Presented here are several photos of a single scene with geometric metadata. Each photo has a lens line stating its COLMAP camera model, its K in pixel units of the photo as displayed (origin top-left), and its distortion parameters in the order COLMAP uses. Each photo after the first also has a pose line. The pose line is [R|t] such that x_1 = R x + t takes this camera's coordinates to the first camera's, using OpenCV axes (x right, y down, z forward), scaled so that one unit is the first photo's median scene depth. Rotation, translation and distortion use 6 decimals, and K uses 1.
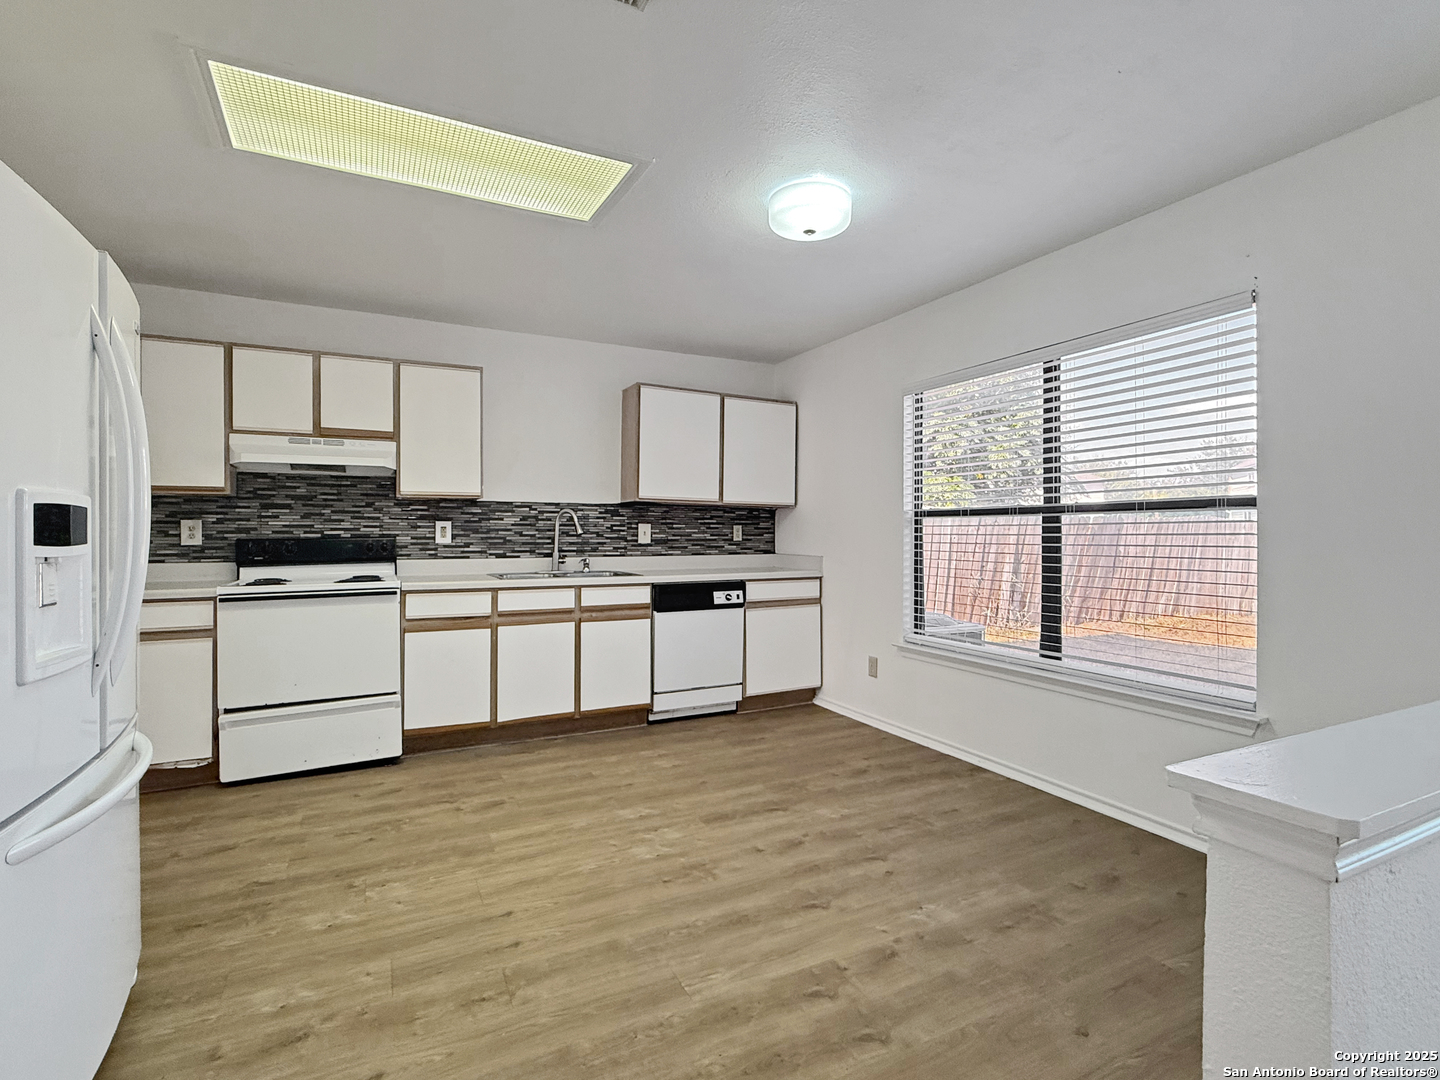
lens RADIAL K [[700.9, 0, 722.6], [0, 700.9, 531.2], [0, 0, 1]] dist [-0.000935, 0.000402]
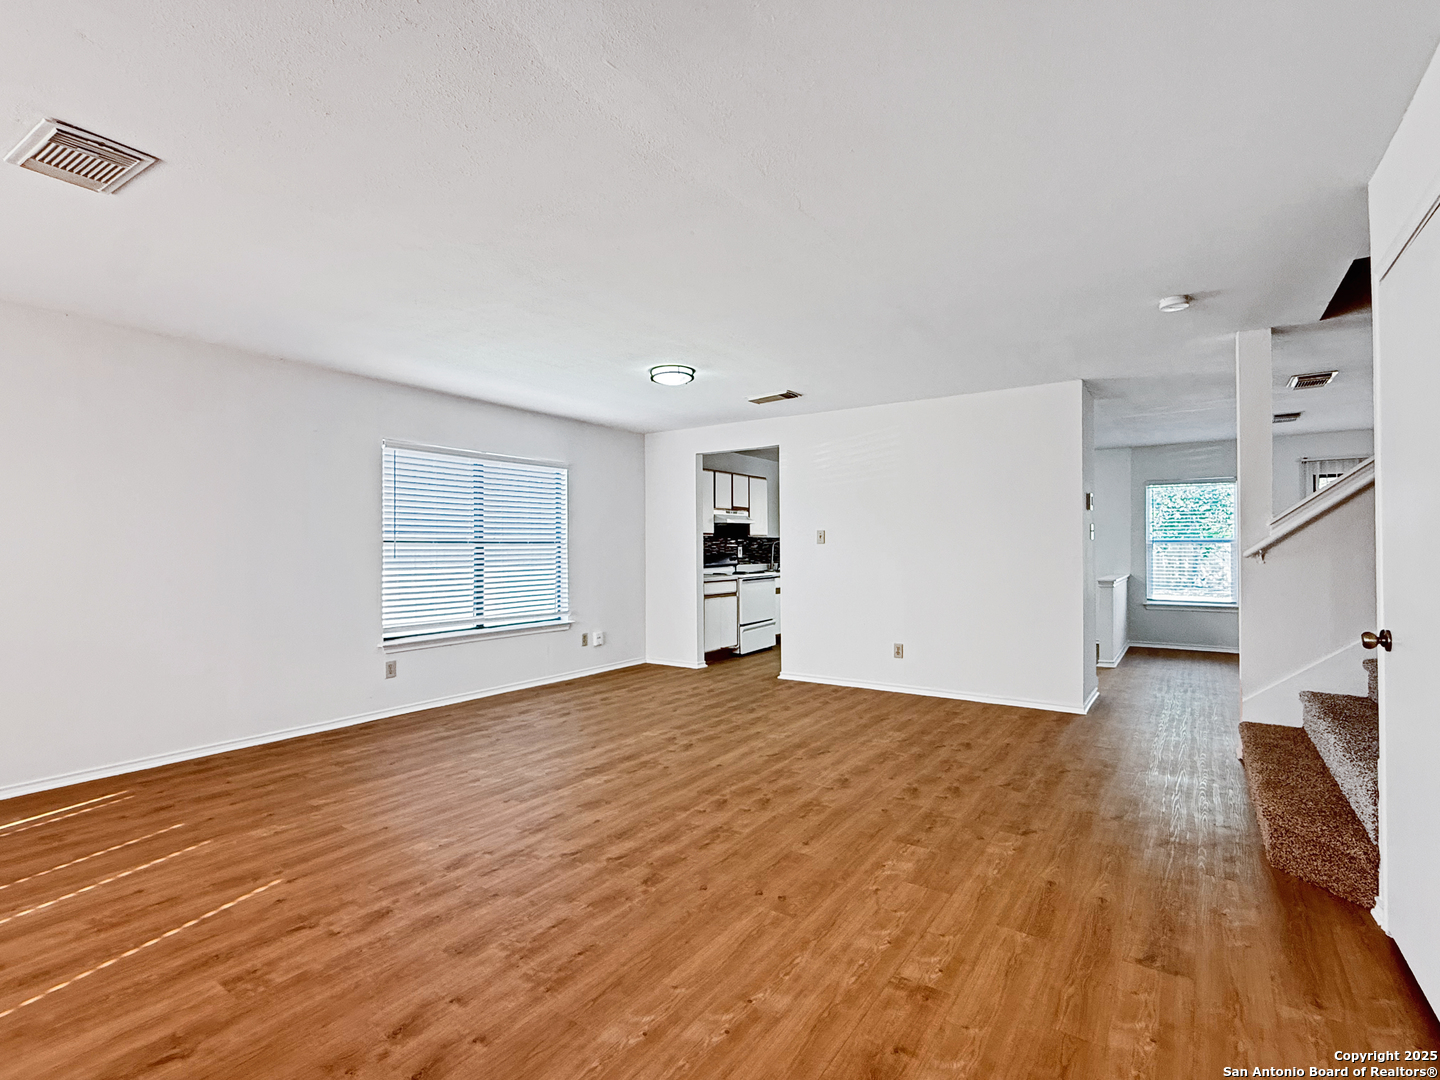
lens RADIAL K [[693.2, 0, 719.3], [0, 693.2, 540.8], [0, 0, 1]] dist [-0.000047, 0.000147]
pose [[0.877076, 0.003253, 0.480342, -1.637668], [0.000497, 0.999970, -0.007679, -0.017782], [-0.480352, 0.006973, 0.877048, -0.918054]]
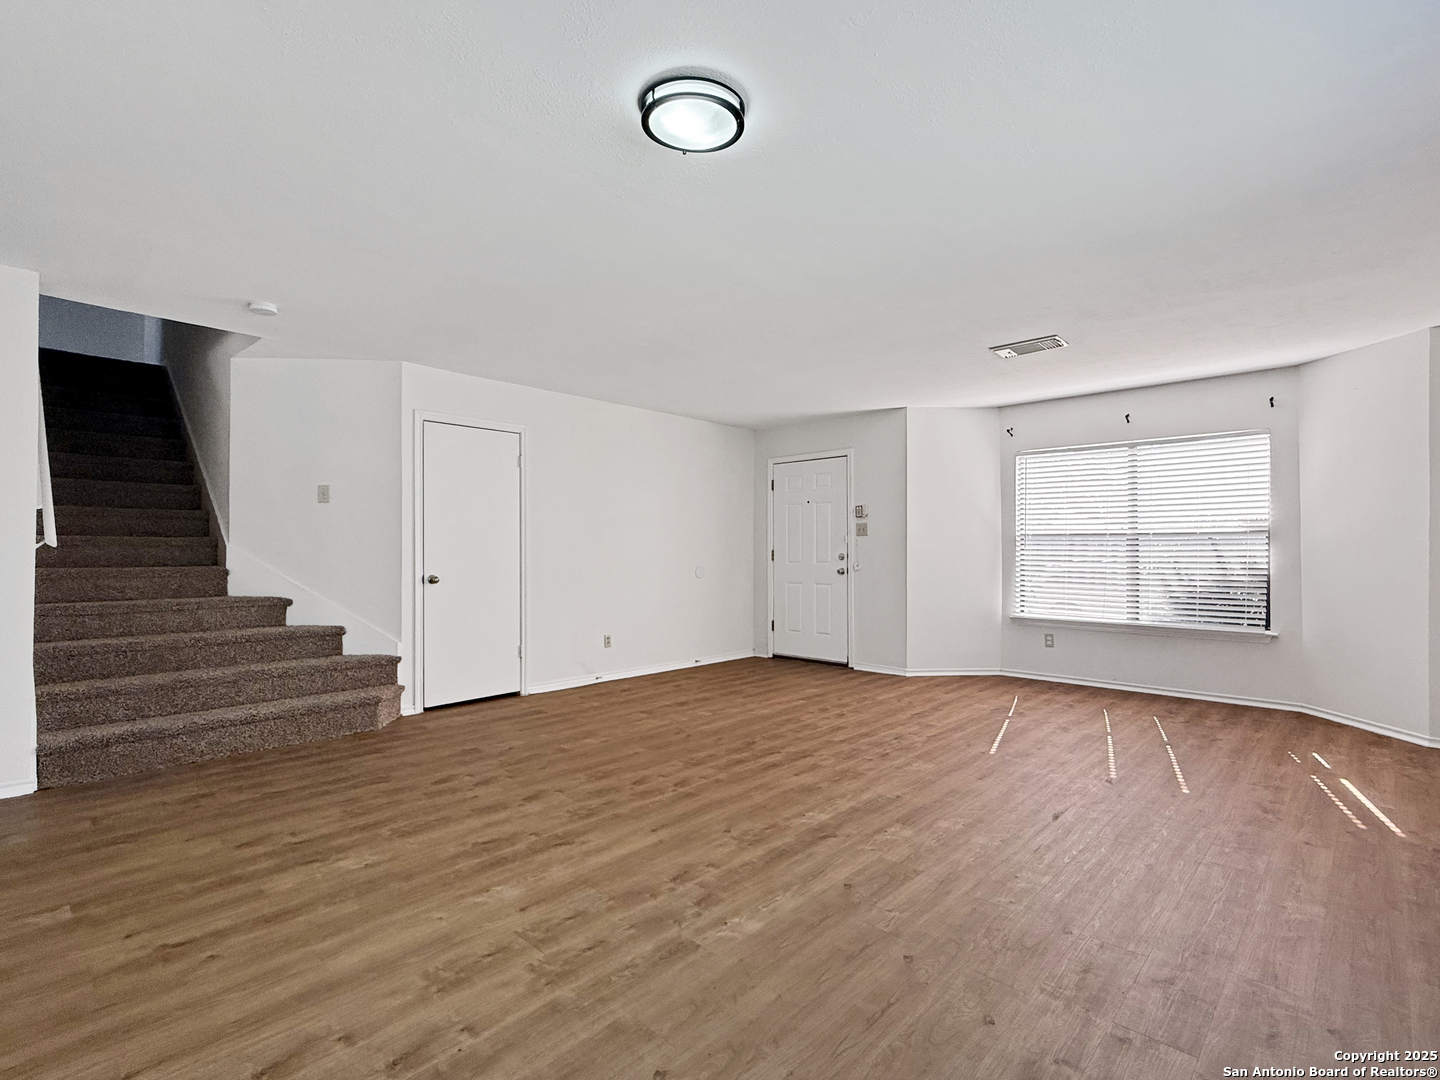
lens RADIAL K [[693.2, 0, 719.3], [0, 693.2, 540.8], [0, 0, 1]] dist [-0.000047, 0.000147]
pose [[-0.939906, -0.004556, -0.341404, -0.954745], [-0.000048, 0.999913, -0.013209, 0.003806], [0.341434, -0.012399, -0.939824, 0.710341]]
